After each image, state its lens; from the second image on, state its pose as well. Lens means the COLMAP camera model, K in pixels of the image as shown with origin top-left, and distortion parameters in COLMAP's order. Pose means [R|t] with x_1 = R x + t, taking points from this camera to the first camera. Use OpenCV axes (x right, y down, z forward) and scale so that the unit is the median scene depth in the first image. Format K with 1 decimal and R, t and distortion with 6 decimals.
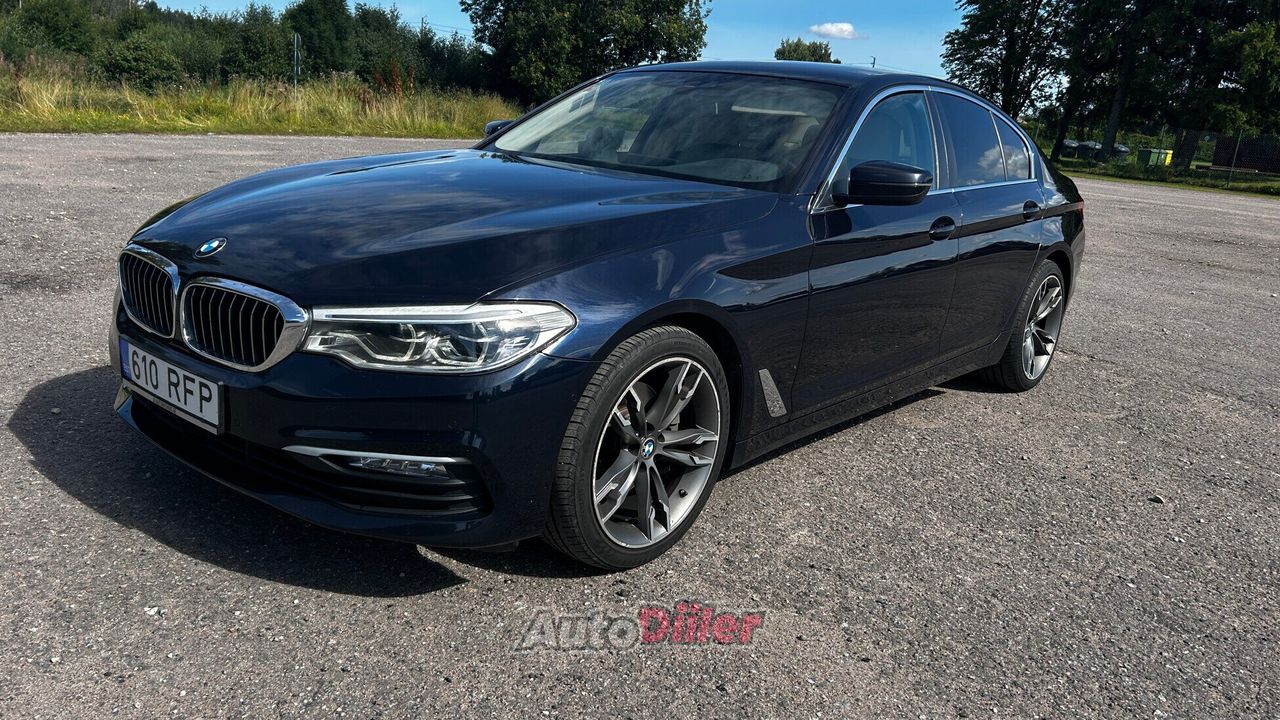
lens RADIAL K [[962.9, 0, 634.9], [0, 962.9, 359.4], [0, 0, 1]] dist [0.046618, -0.047747]
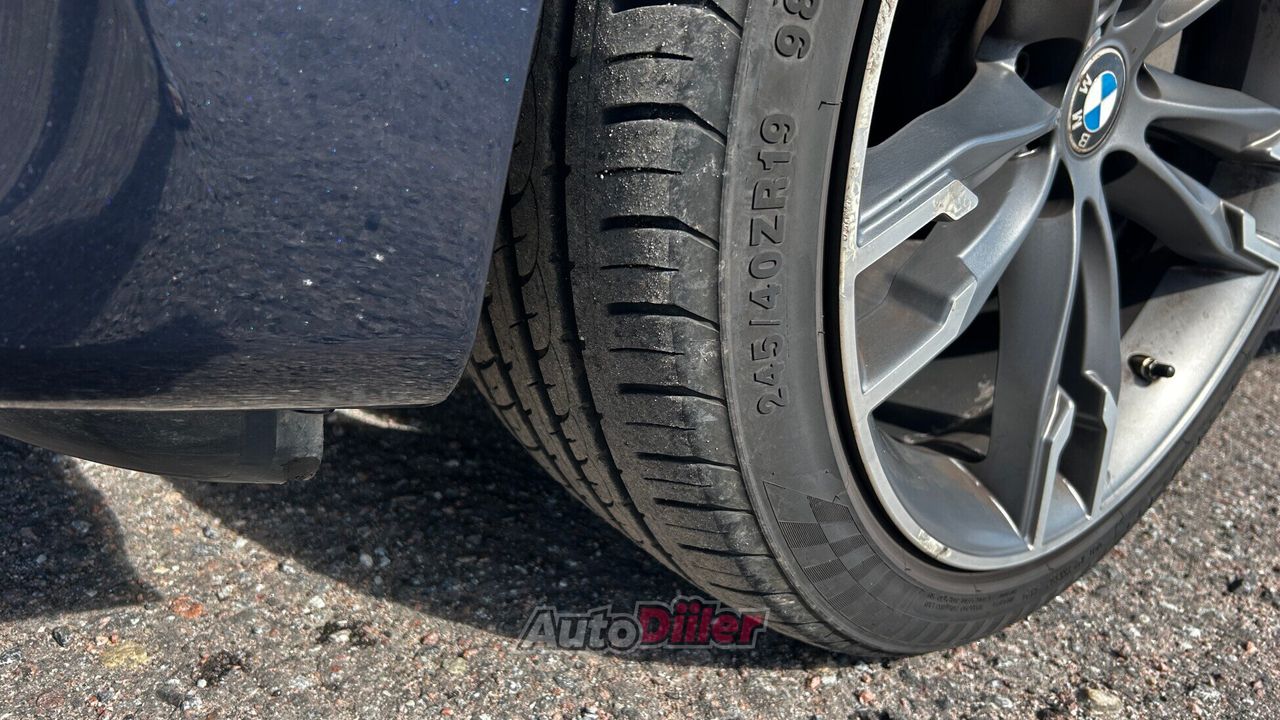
lens RADIAL K [[962.9, 0, 634.9], [0, 962.9, 359.4], [0, 0, 1]] dist [0.046618, -0.047747]
pose [[0.982217, 0.132589, -0.132930, -0.049514], [-0.127356, 0.990735, 0.047164, 0.153383], [0.137951, -0.029396, 0.990003, 0.800170]]
